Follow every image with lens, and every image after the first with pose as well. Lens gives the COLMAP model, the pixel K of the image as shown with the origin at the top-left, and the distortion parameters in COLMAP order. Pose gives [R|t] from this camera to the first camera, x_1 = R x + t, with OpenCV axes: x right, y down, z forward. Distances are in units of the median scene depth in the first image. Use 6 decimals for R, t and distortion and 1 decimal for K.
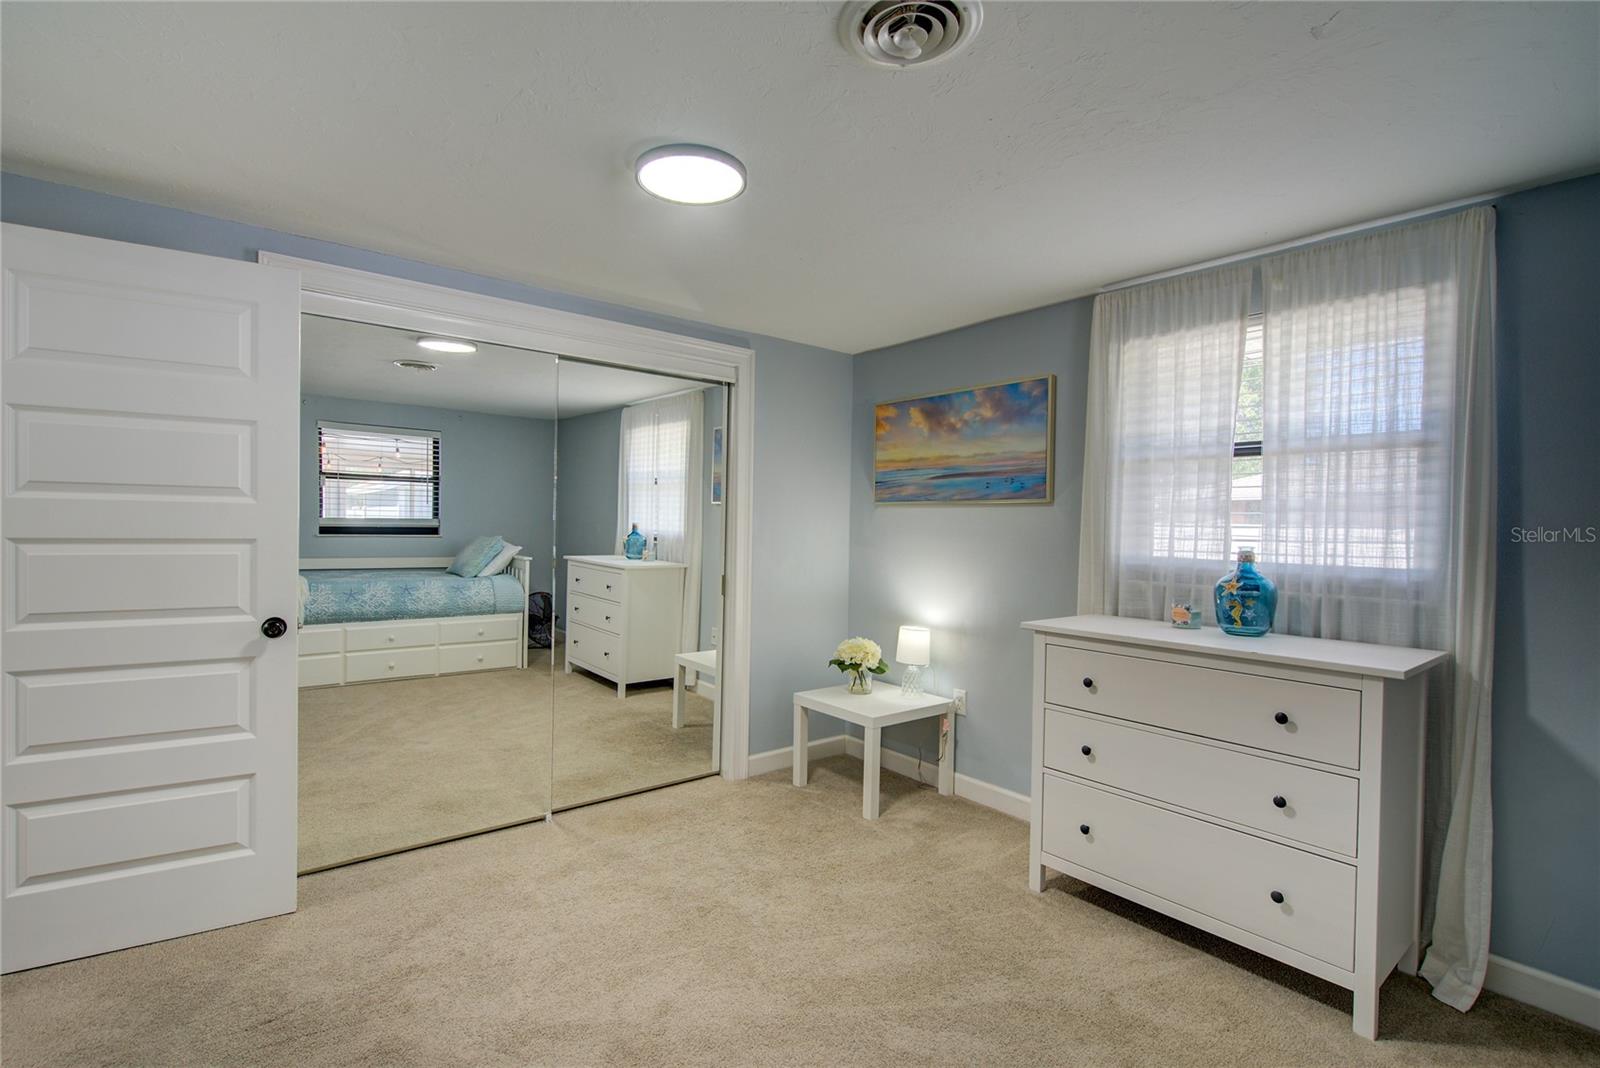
lens RADIAL K [[746.9, 0, 800.6], [0, 746.9, 537.4], [0, 0, 1]] dist [0.013486, -0.006271]
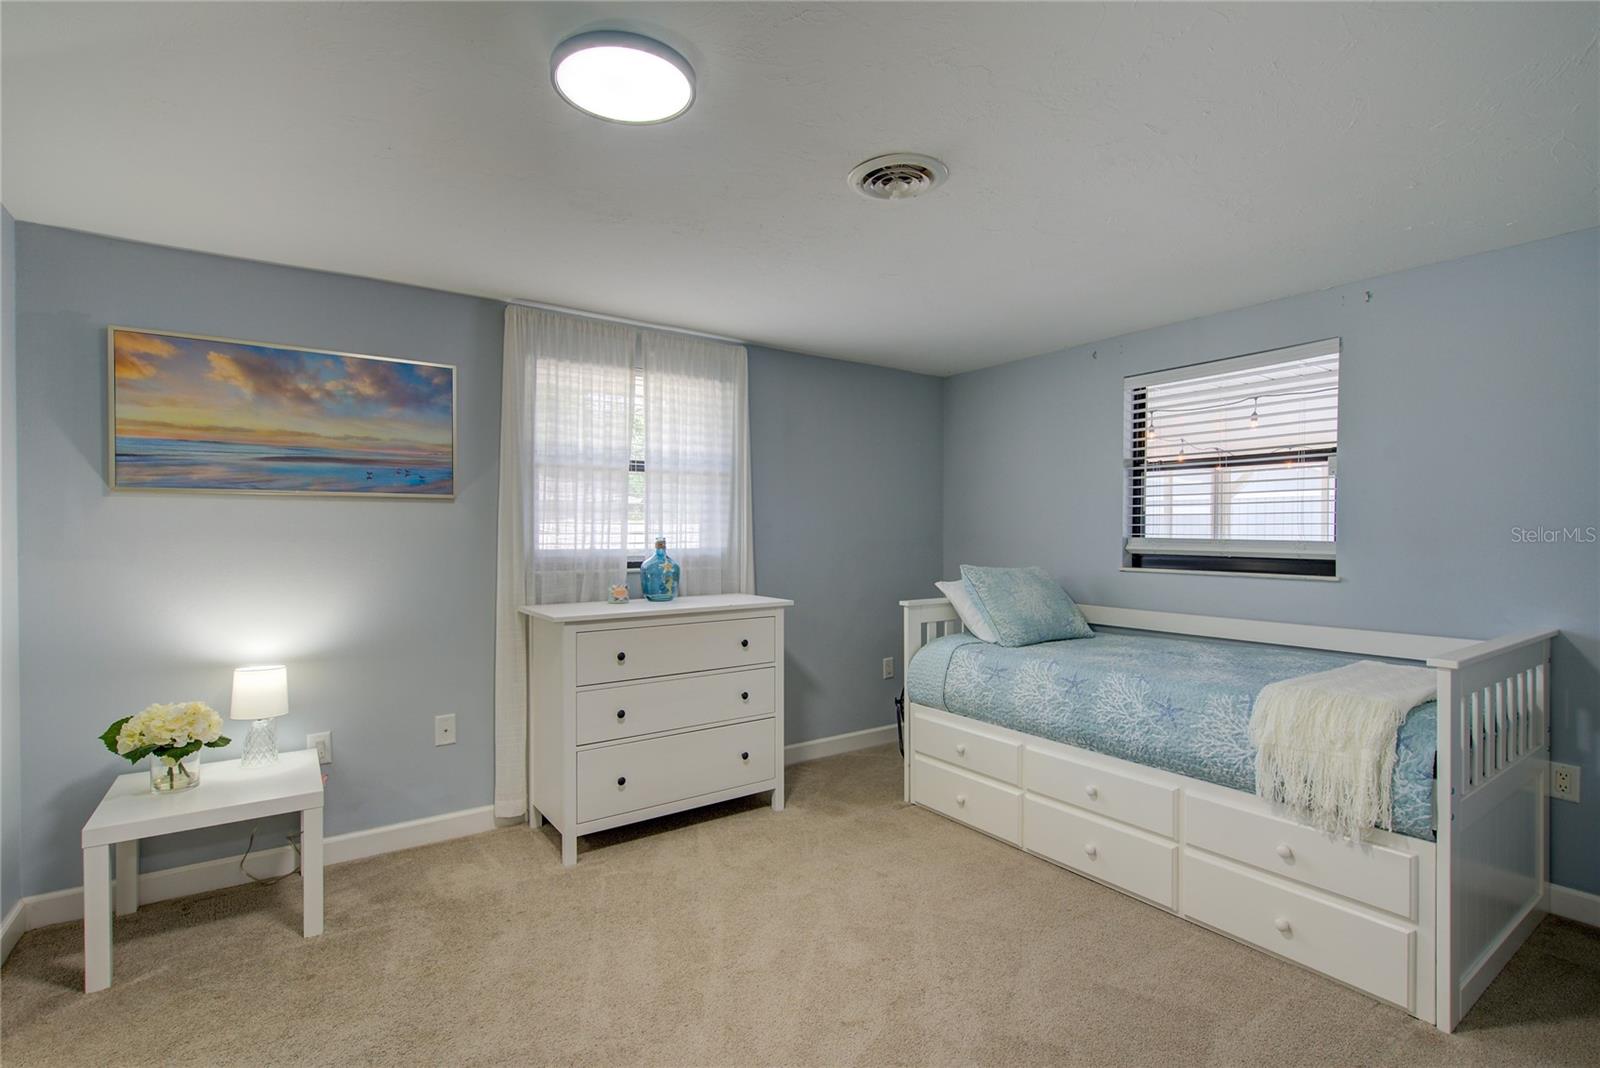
lens RADIAL K [[746.9, 0, 800.6], [0, 746.9, 537.4], [0, 0, 1]] dist [0.013486, -0.006271]
pose [[0.071362, -0.028229, 0.997051, -0.622045], [0.015214, 0.999514, 0.027210, -0.017781], [-0.997334, 0.013227, 0.071757, 0.511391]]
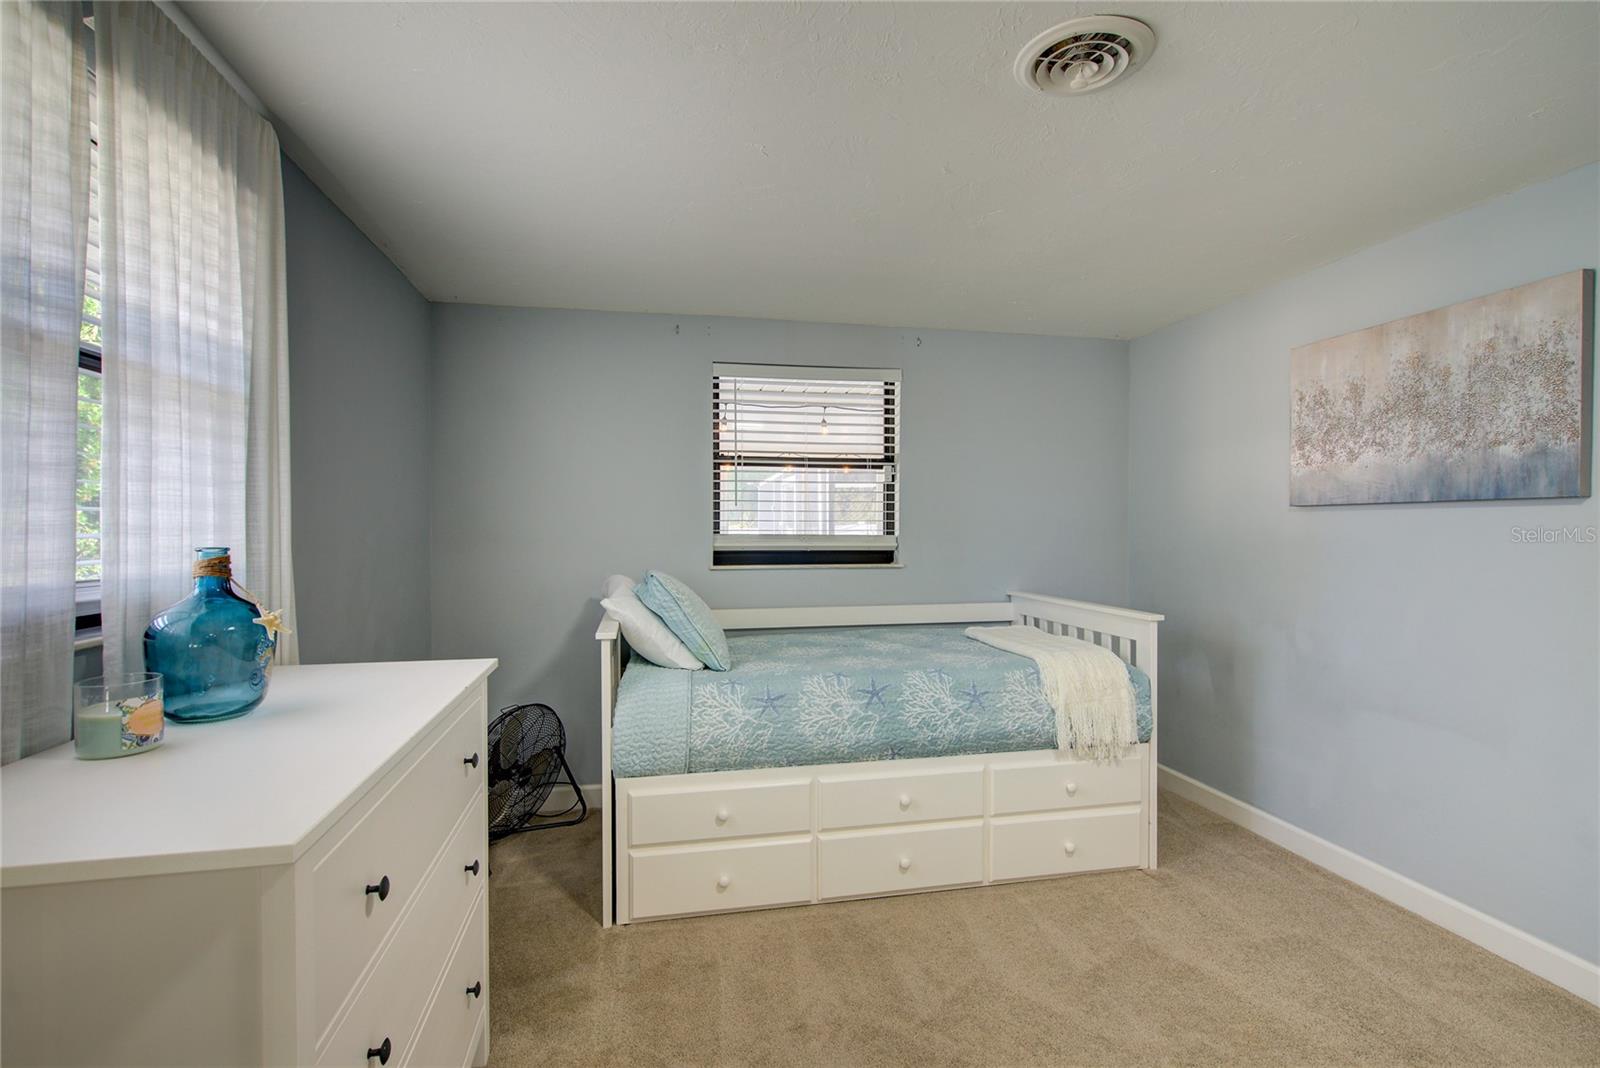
lens RADIAL K [[746.9, 0, 800.6], [0, 746.9, 537.4], [0, 0, 1]] dist [0.013486, -0.006271]
pose [[-0.884567, -0.024978, 0.465744, -0.009346], [-0.009748, 0.999337, 0.035081, -0.012704], [-0.466312, 0.026491, -0.884224, 1.018852]]
